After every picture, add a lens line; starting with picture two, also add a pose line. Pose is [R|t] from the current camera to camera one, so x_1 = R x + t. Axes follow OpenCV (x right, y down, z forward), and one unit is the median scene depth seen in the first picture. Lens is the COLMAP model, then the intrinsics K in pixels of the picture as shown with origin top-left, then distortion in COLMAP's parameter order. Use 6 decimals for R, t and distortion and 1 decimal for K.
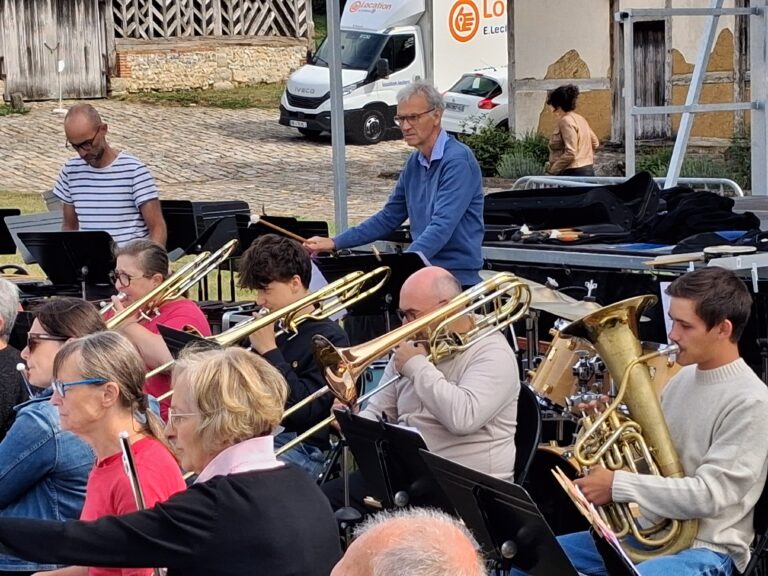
lens RADIAL K [[2039.7, 0, 389.7], [0, 2039.7, 291.8], [0, 0, 1]] dist [0.310648, 0.000000]
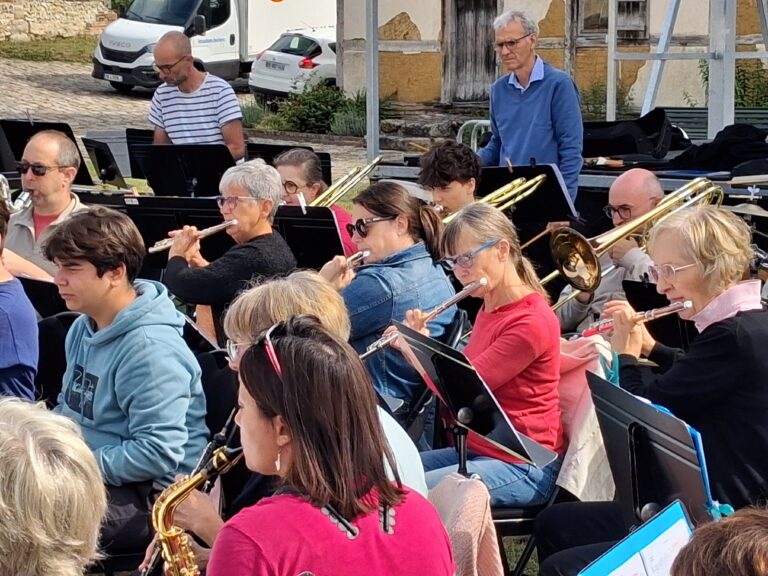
lens RADIAL K [[2039.7, 0, 381.6], [0, 2039.7, 286.9], [0, 0, 1]] dist [0.310648, 0.000000]
pose [[0.991641, 0.014603, 0.128195, -0.045570], [-0.016166, 0.999807, 0.011162, 0.007420], [-0.128007, -0.013141, 0.991686, -0.017212]]
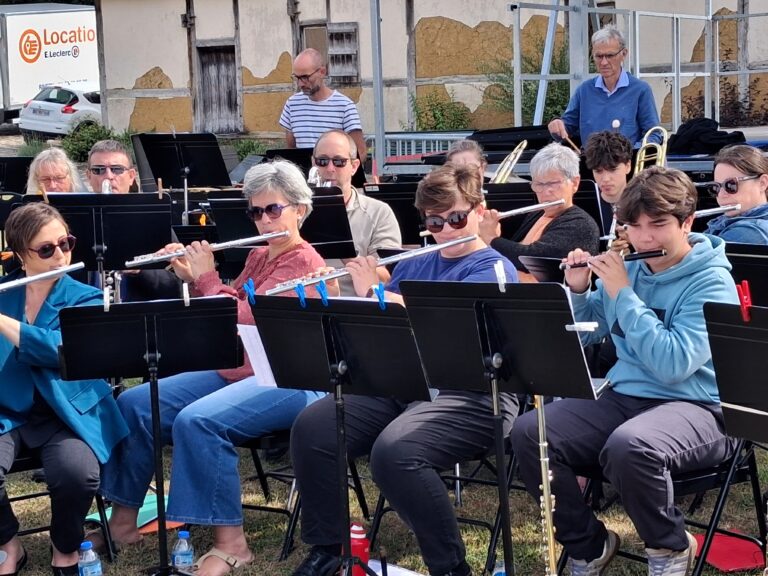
lens RADIAL K [[1542.0, 0, 382.1], [0, 1542.0, 294.4], [0, 0, 1]] dist [0.120840, 0.000000]
pose [[0.939991, -0.041333, 0.338686, -0.104774], [0.035979, 0.999109, 0.022076, 0.010216], [-0.339297, -0.008566, 0.940640, 0.011216]]
